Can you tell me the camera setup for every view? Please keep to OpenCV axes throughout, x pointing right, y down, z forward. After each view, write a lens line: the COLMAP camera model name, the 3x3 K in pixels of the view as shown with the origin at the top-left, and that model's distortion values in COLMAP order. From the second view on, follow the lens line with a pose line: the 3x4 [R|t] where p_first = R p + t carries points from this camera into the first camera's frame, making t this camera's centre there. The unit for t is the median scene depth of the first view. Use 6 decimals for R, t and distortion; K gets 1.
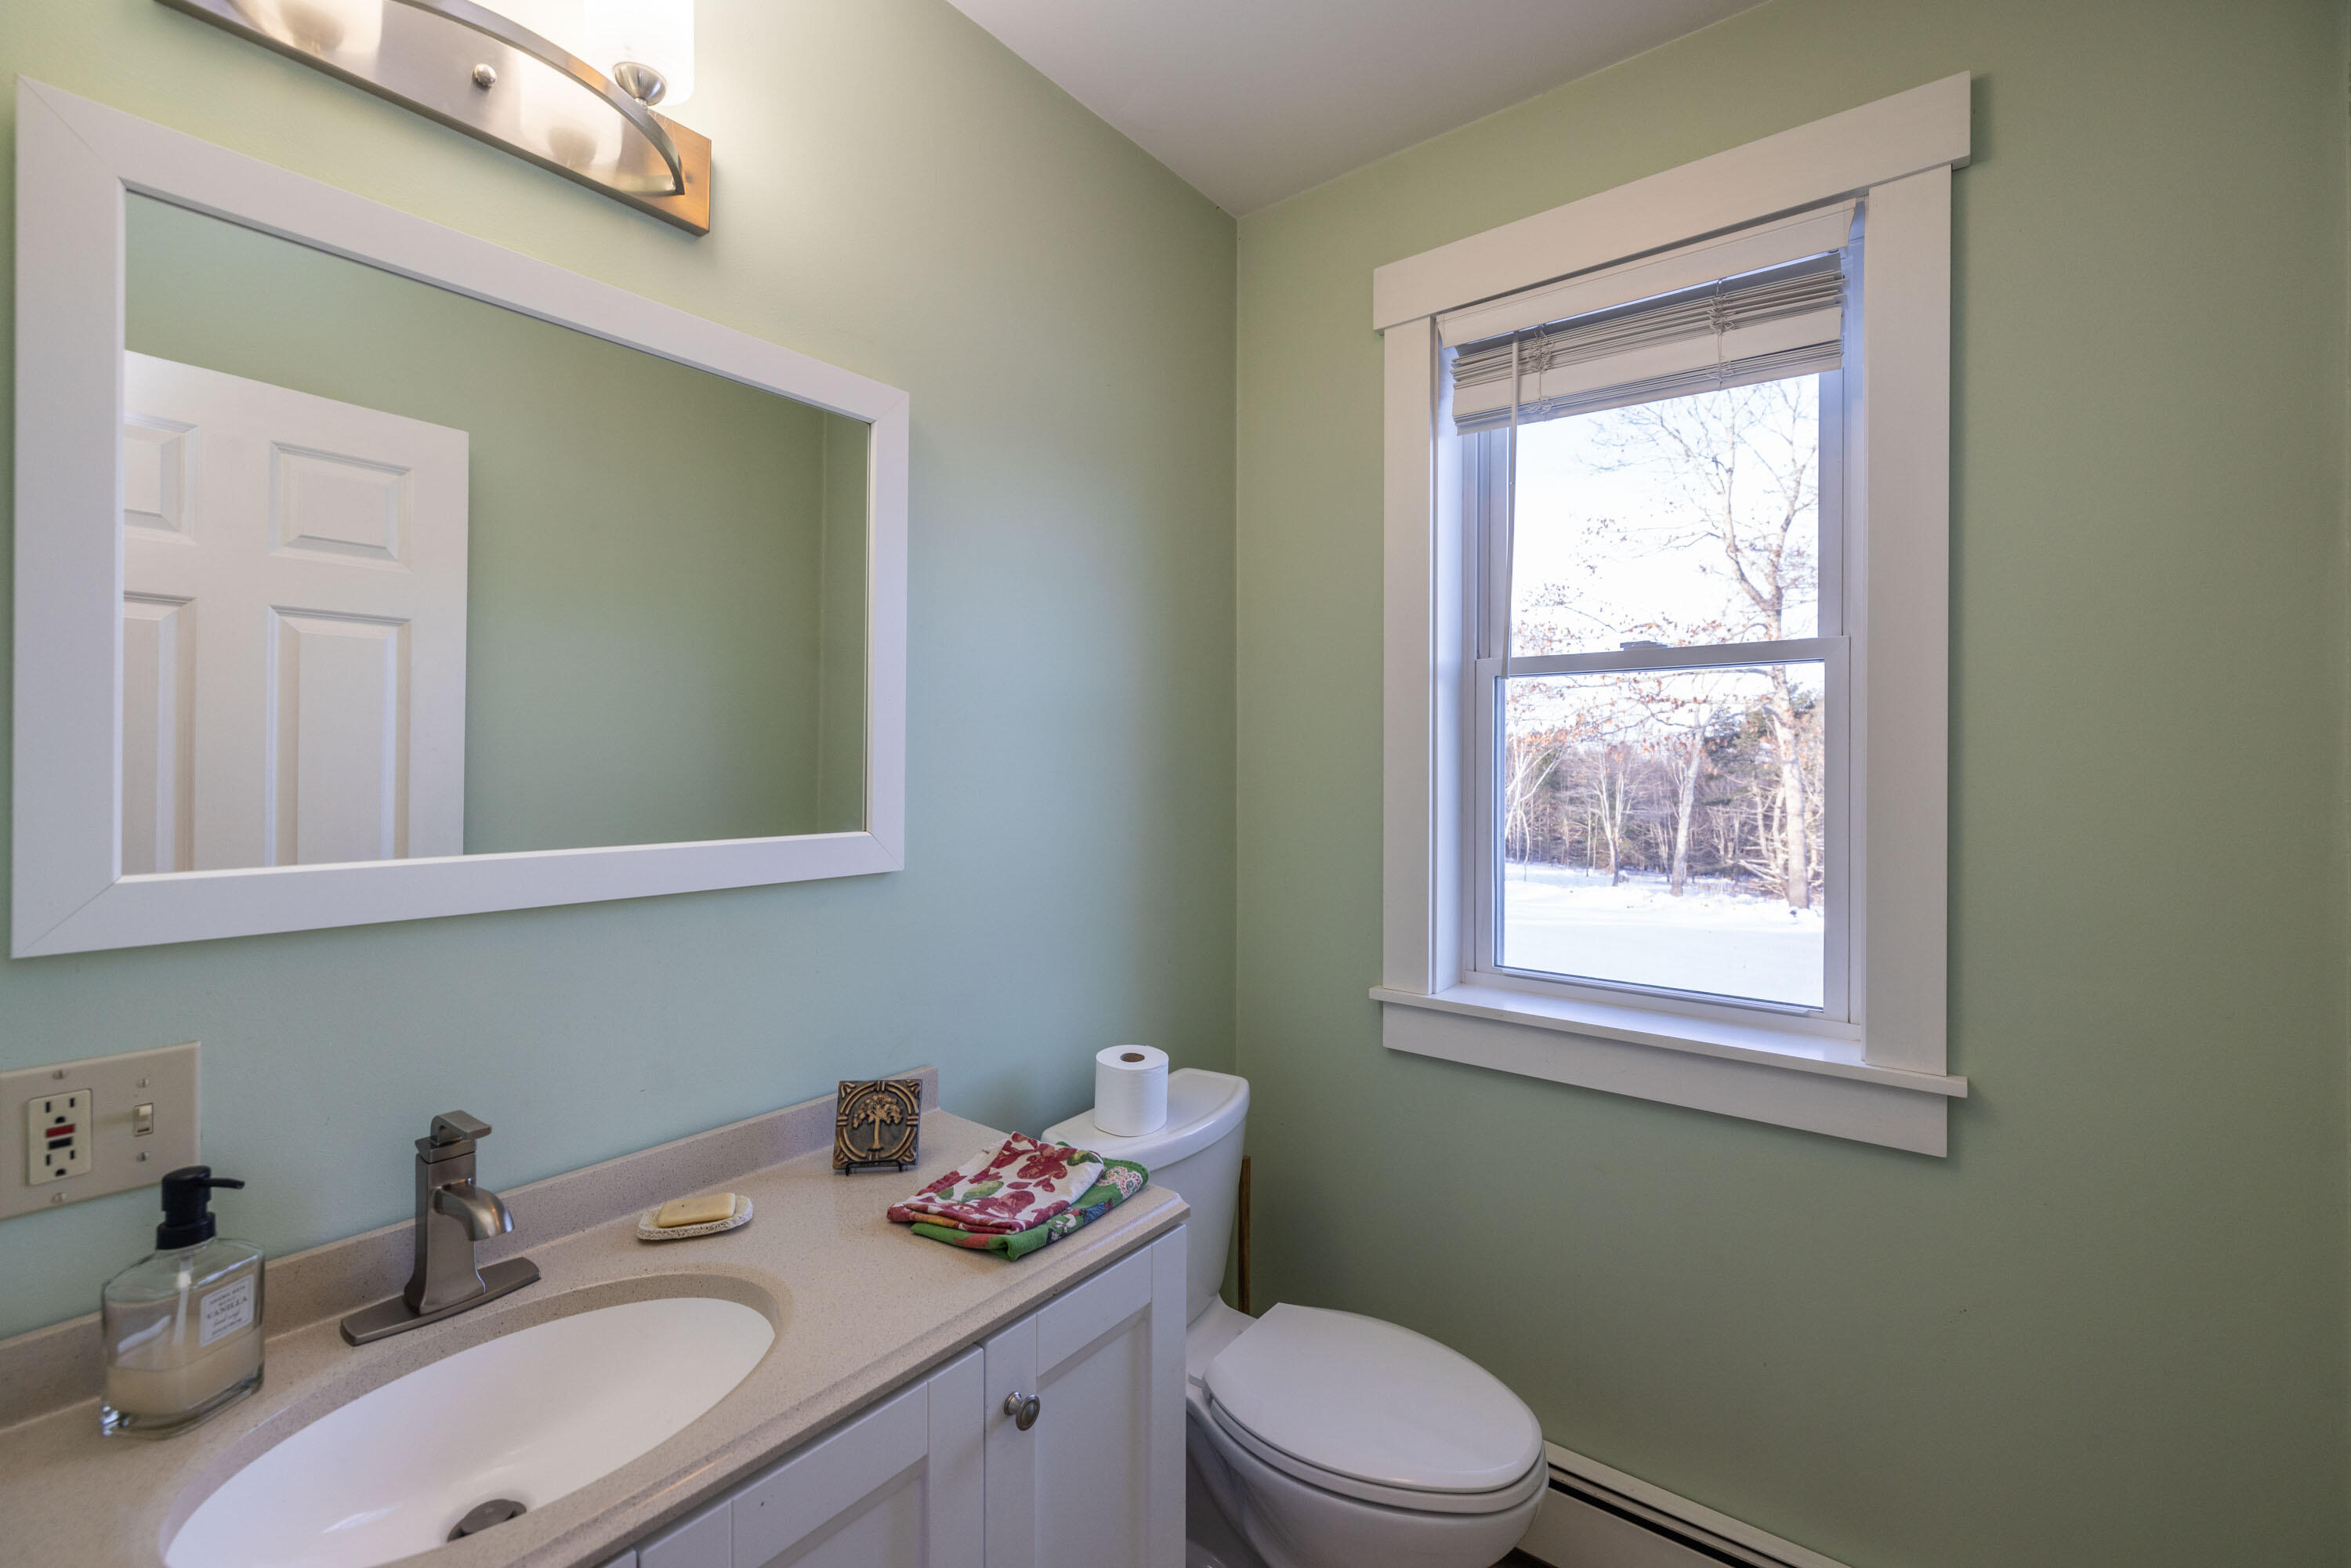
lens RADIAL K [[975.1, 0, 1175.5], [0, 975.1, 784.0], [0, 0, 1]] dist [-0.000202, -0.000044]
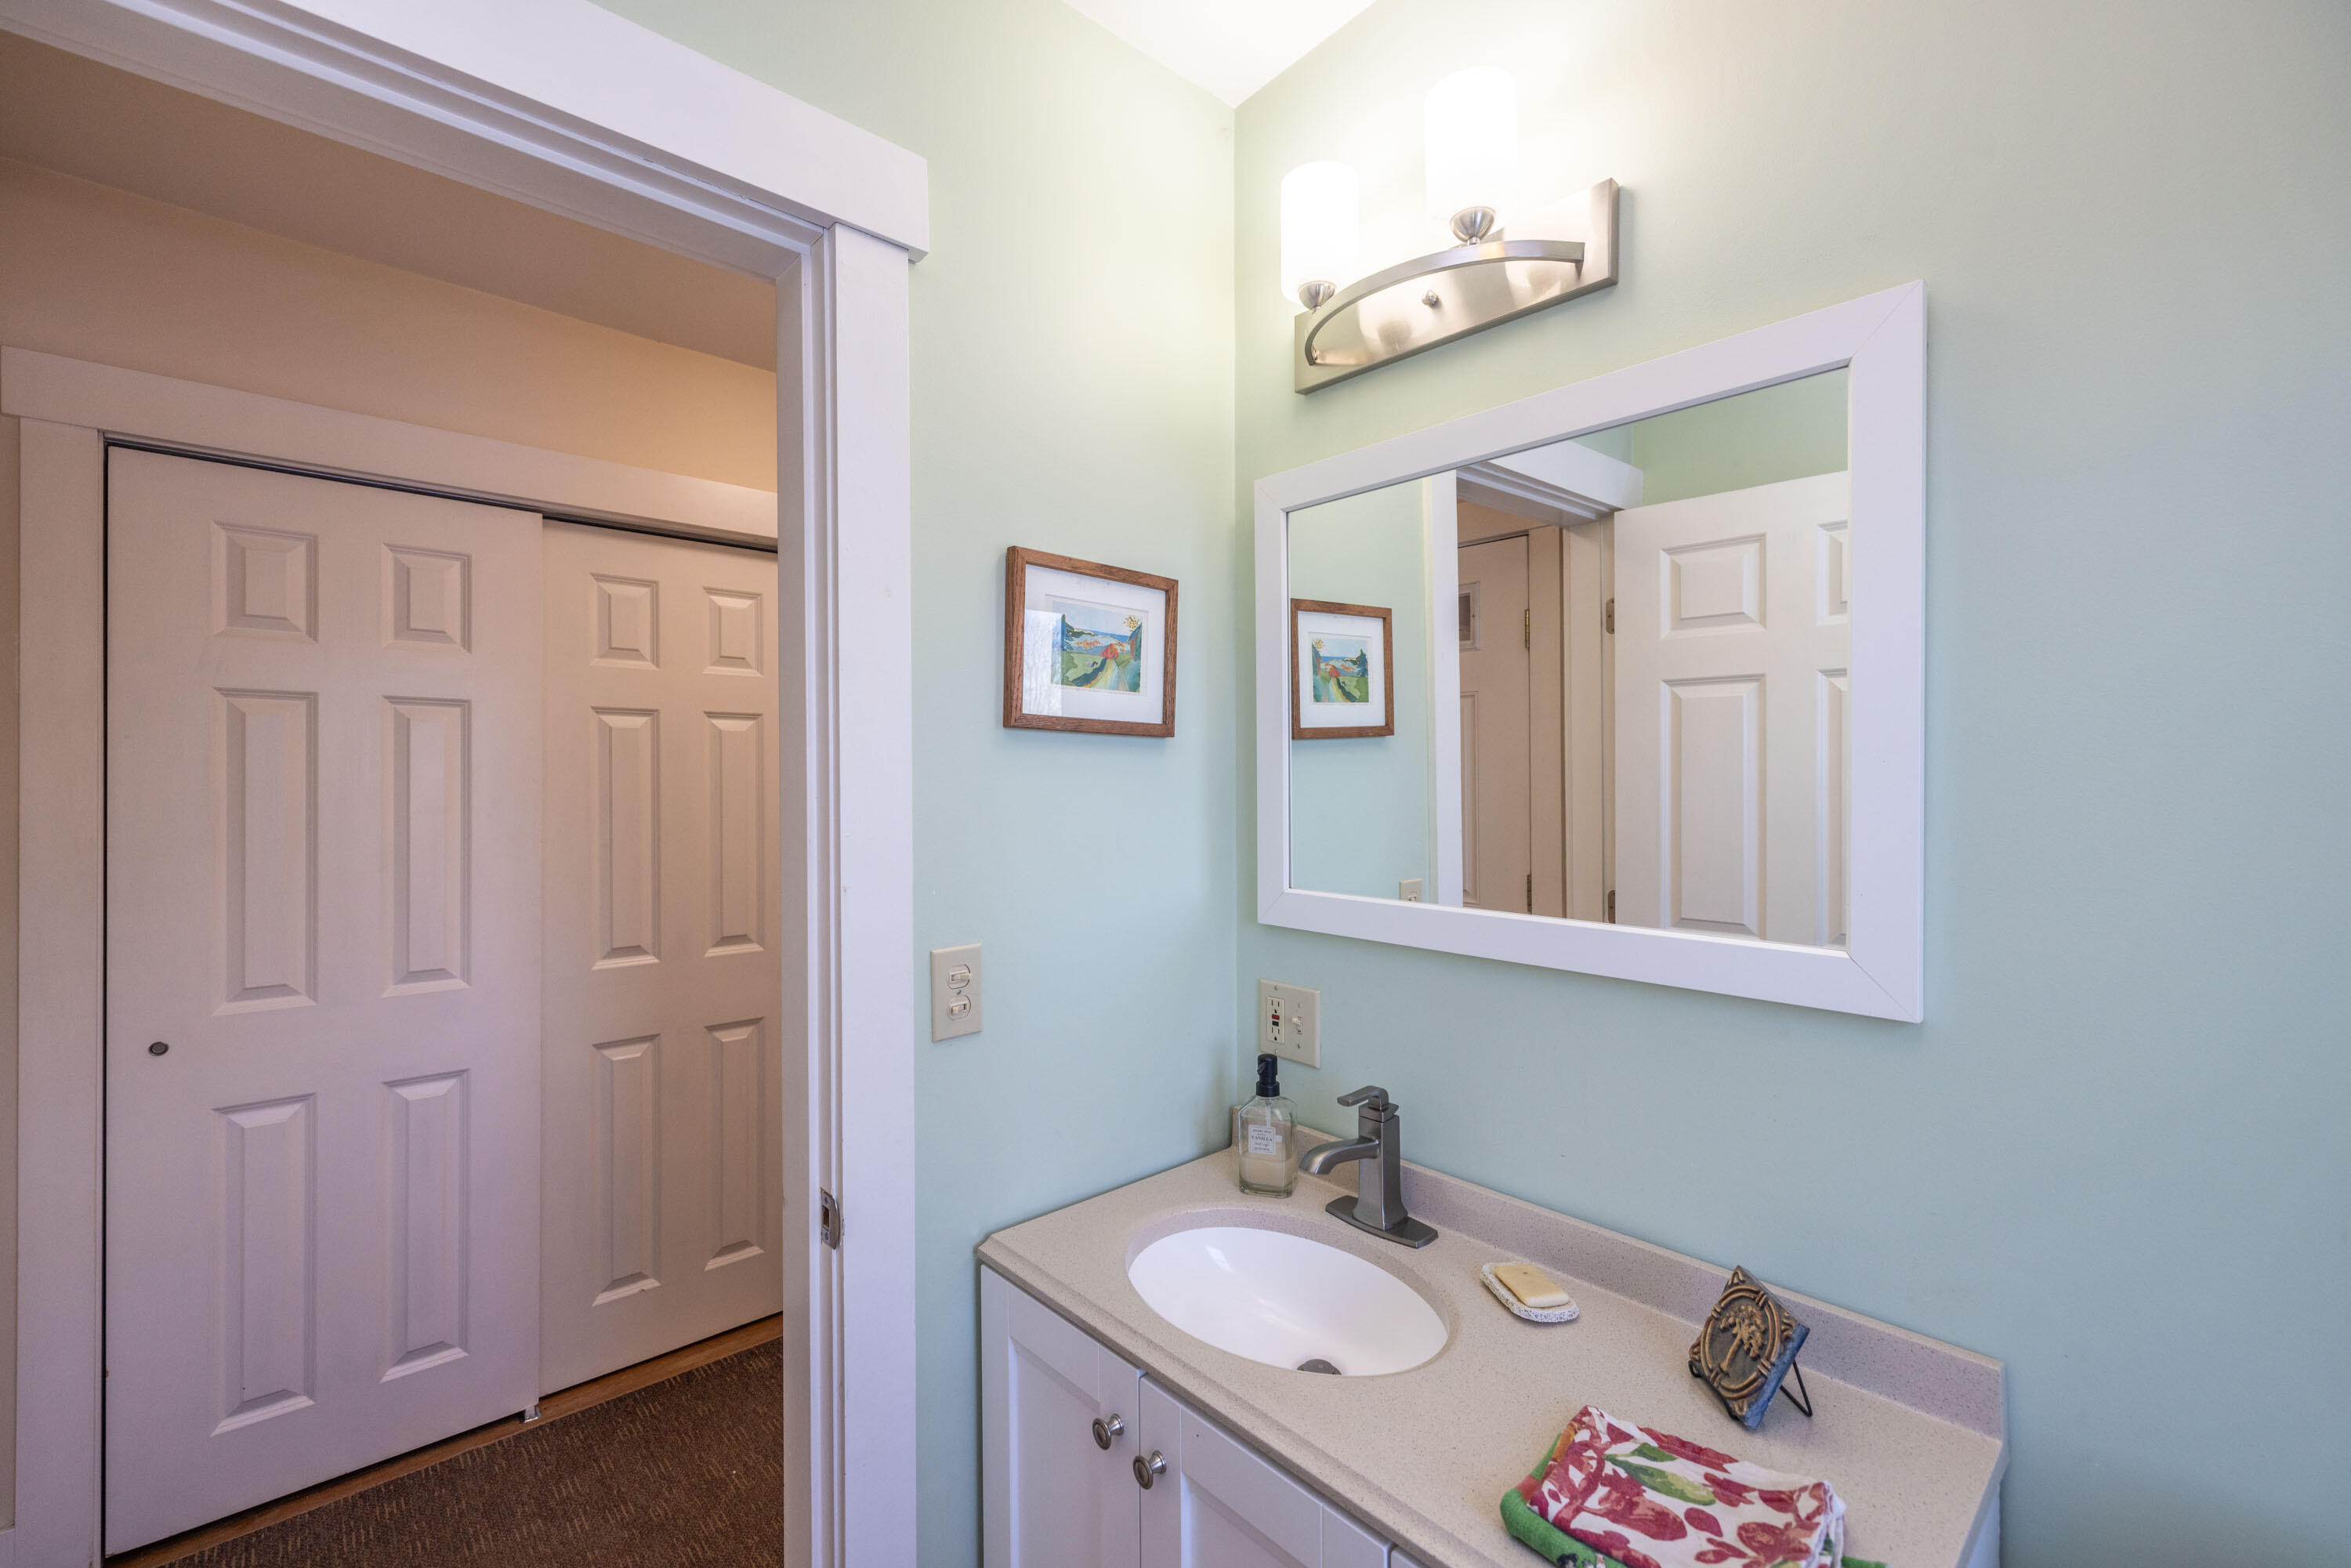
lens RADIAL K [[997.7, 0, 1175.5], [0, 997.7, 784.0], [0, 0, 1]] dist [0.001060, -0.000019]
pose [[-0.177168, 0.005658, -0.984164, 0.579418], [-0.014255, 0.999864, 0.008315, -0.083195], [0.984077, 0.015503, -0.177063, 0.802135]]
